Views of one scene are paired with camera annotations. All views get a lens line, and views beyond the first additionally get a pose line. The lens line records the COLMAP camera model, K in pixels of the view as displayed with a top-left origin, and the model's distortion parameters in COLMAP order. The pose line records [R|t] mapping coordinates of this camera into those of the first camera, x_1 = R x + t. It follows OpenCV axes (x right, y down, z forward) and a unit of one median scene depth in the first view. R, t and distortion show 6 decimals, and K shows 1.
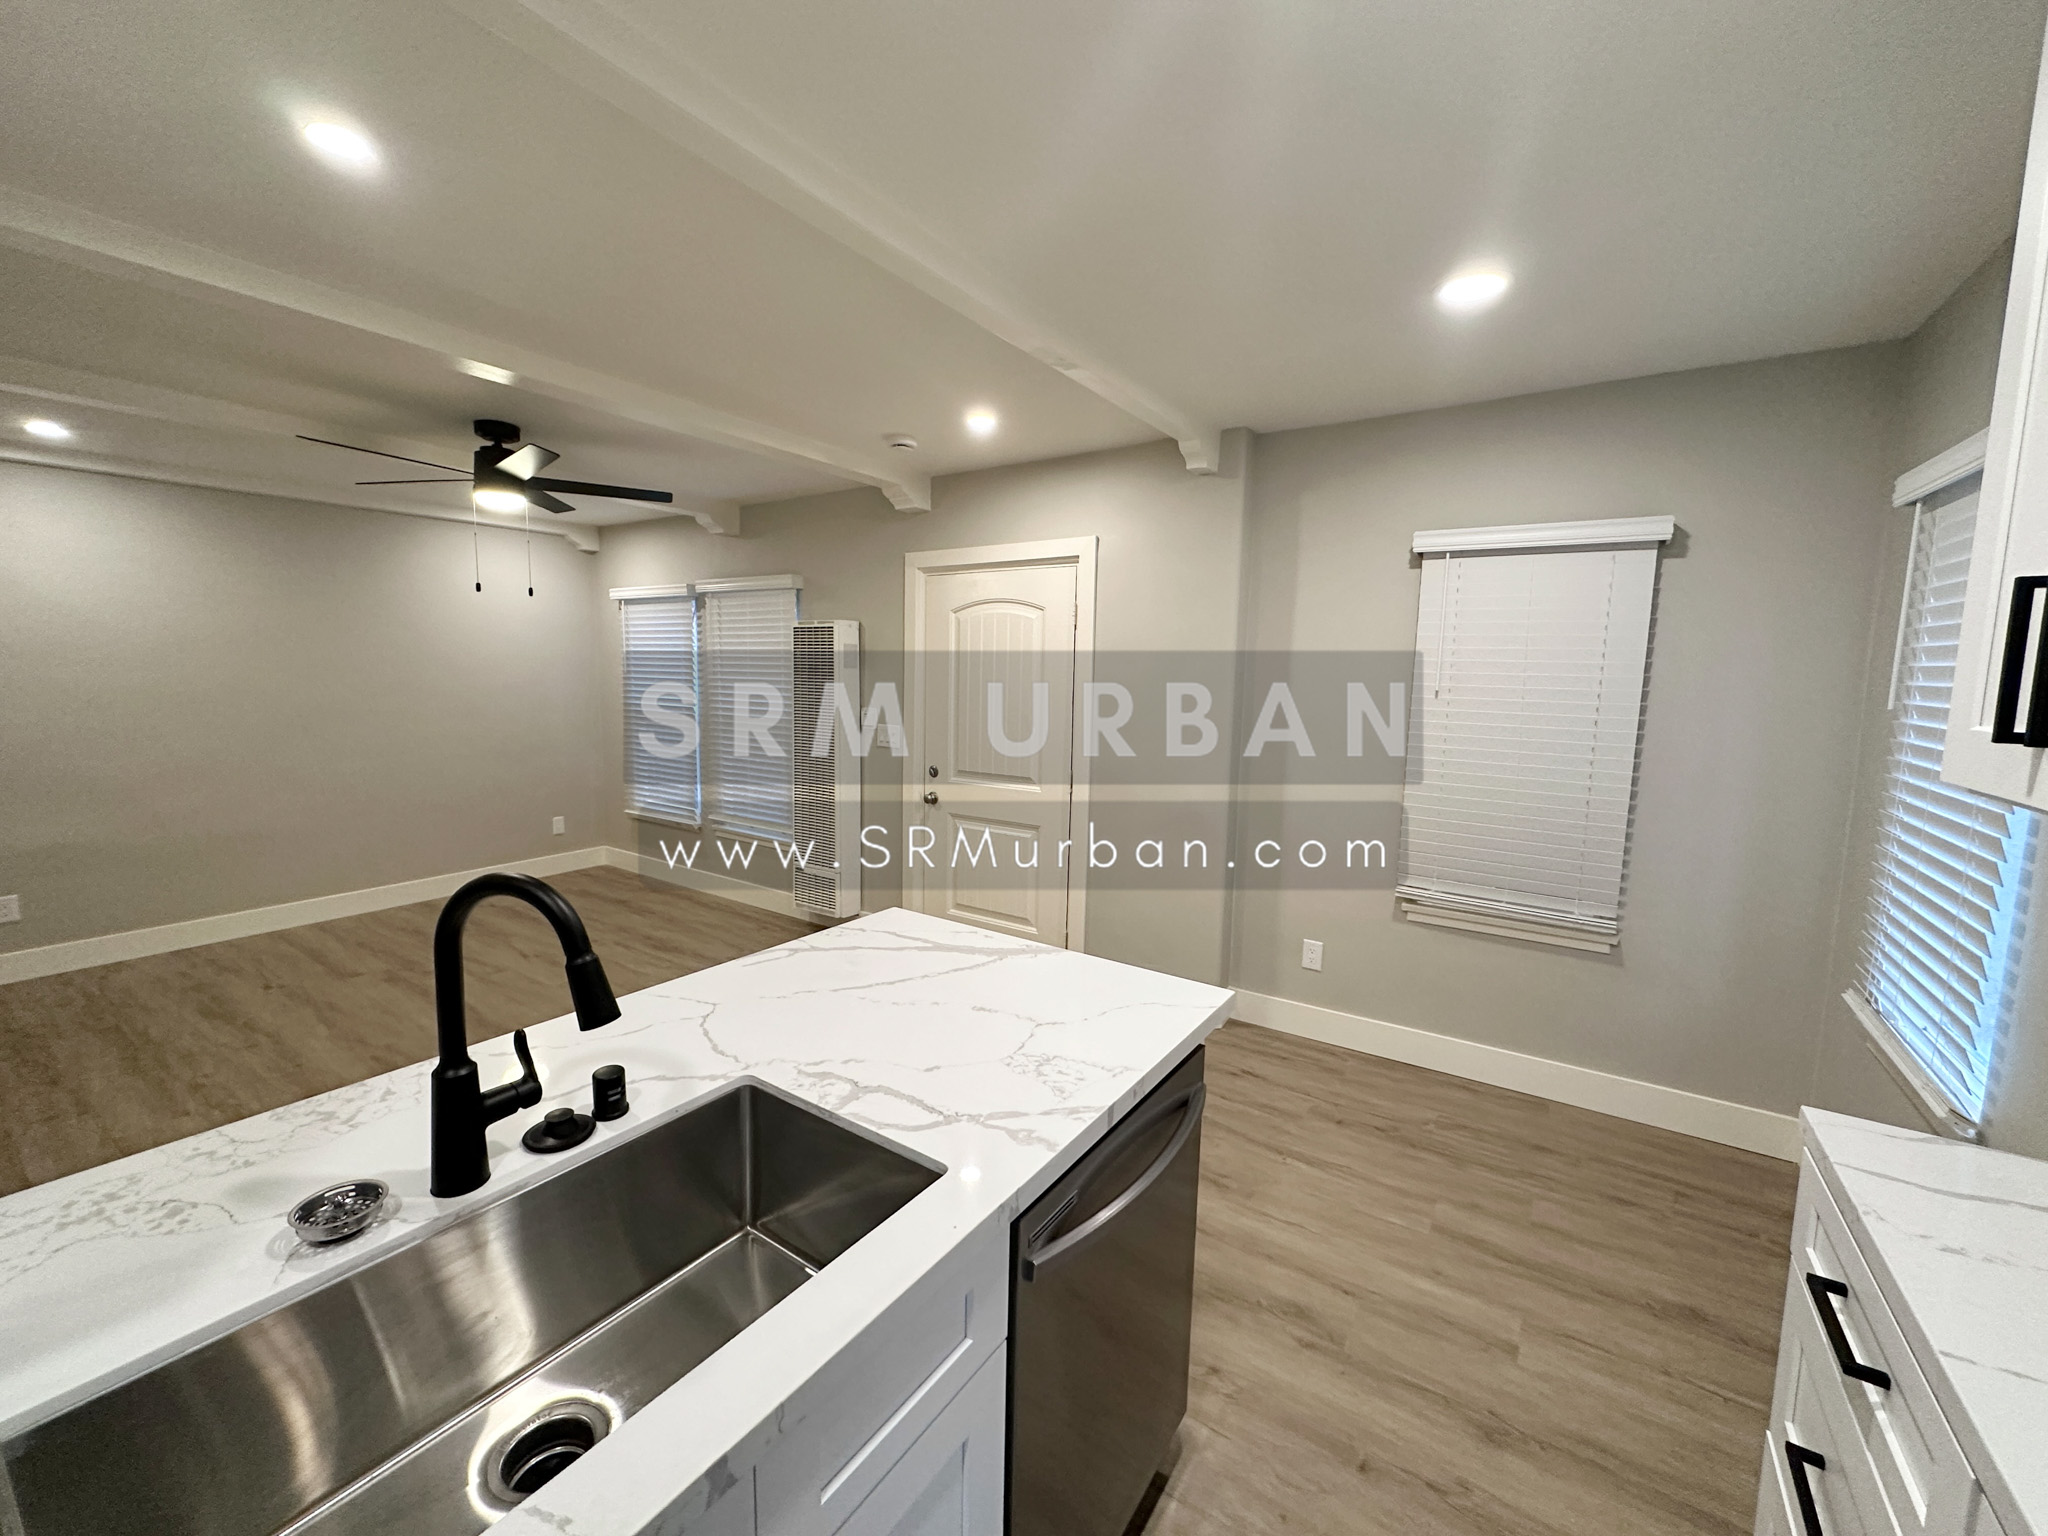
lens RADIAL K [[813.1, 0, 1024.9], [0, 813.1, 756.9], [0, 0, 1]] dist [-0.002608, 0.000369]
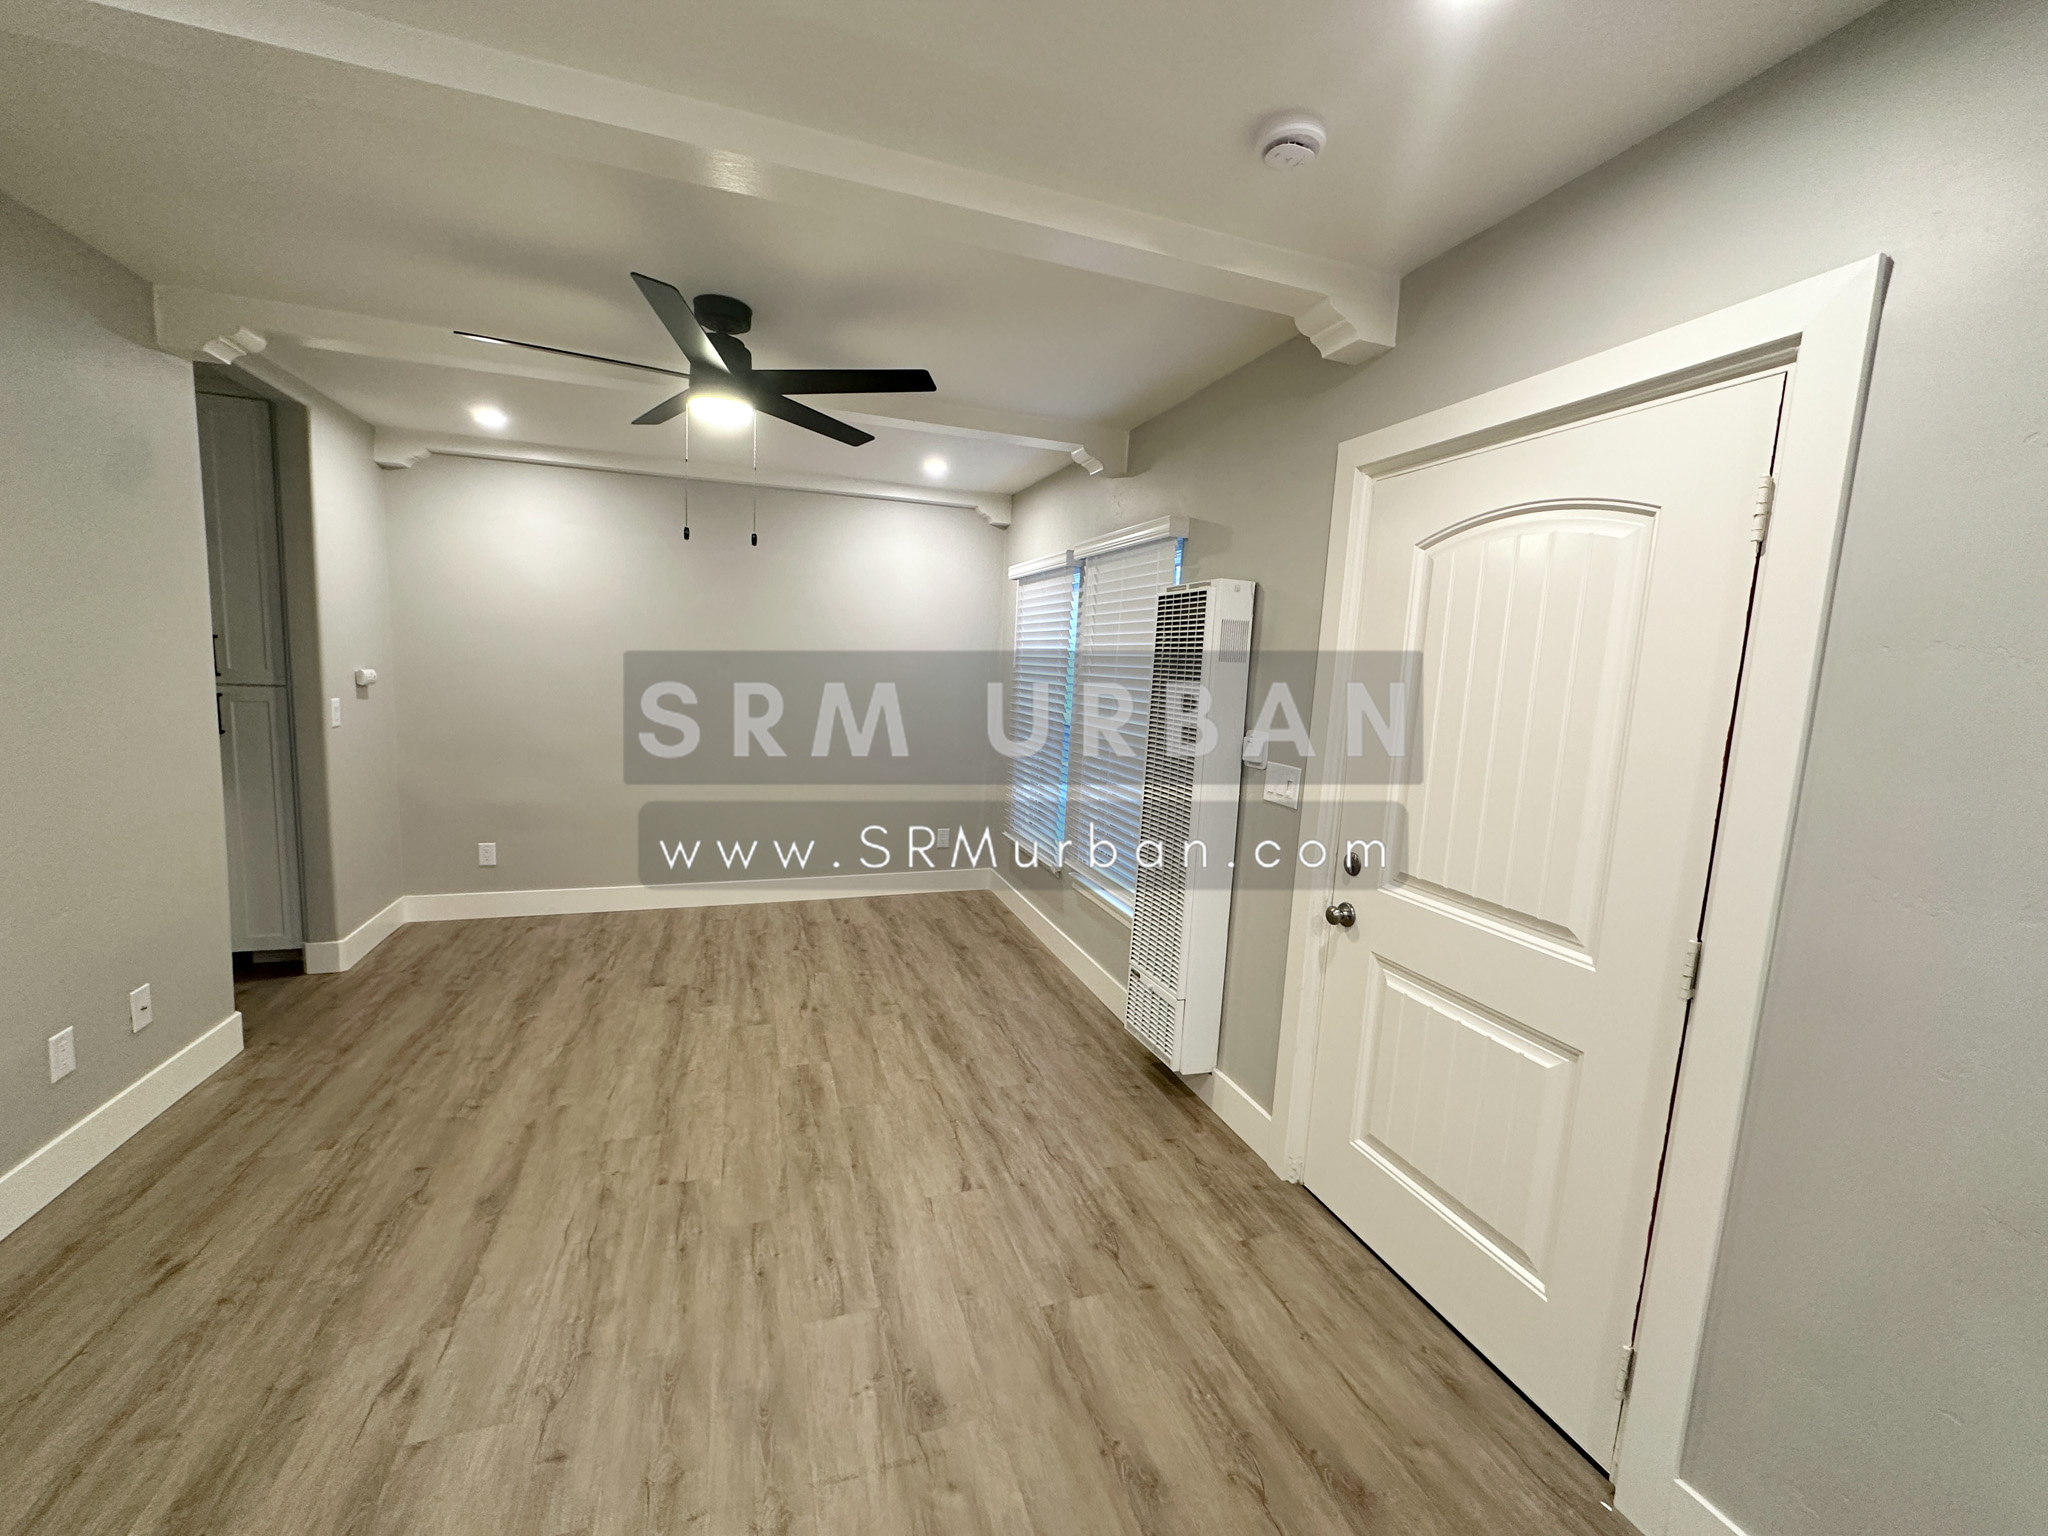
lens RADIAL K [[813.1, 0, 1023.5], [0, 813.1, 763.4], [0, 0, 1]] dist [-0.002608, 0.000369]
pose [[0.797696, 0.093776, -0.595724, 0.023319], [-0.097010, 0.994925, 0.026716, -0.041884], [0.595206, 0.036480, 0.802744, 0.491003]]
